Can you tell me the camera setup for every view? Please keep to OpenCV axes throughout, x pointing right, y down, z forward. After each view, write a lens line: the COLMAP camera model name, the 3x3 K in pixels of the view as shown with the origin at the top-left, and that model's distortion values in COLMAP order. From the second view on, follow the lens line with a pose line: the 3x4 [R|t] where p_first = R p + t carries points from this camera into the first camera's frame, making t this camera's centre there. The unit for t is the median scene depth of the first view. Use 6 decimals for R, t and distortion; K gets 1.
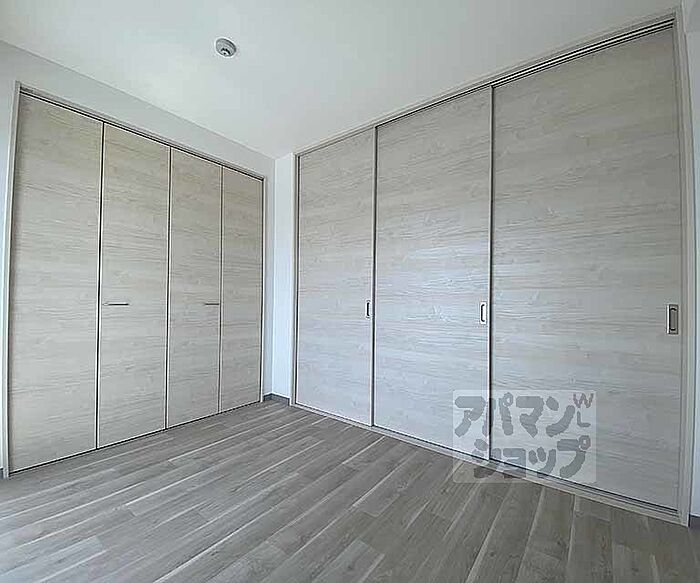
lens RADIAL K [[315.6, 0, 351.0], [0, 315.6, 294.8], [0, 0, 1]] dist [0.032149, -0.025941]
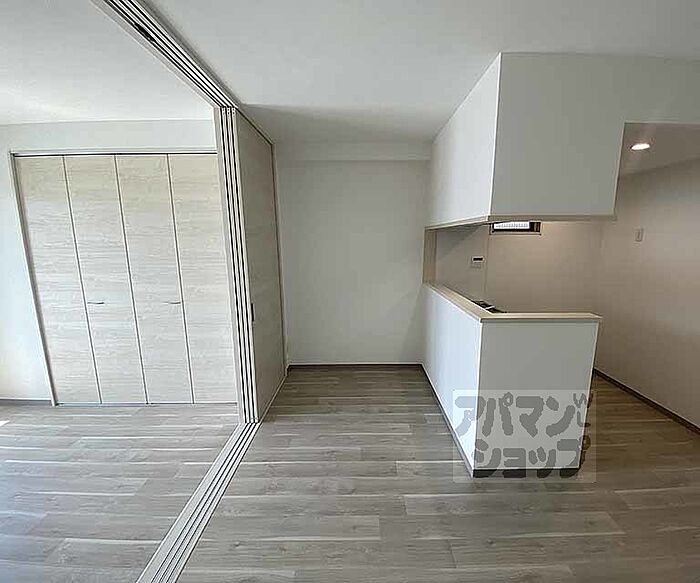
lens RADIAL K [[315.6, 0, 351.0], [0, 315.6, 294.8], [0, 0, 1]] dist [0.032149, -0.025941]
pose [[0.611805, 0.132675, -0.779802, 0.858908], [0.026322, 0.981872, 0.187706, -0.209537], [0.790570, -0.135365, 0.597223, 1.021117]]
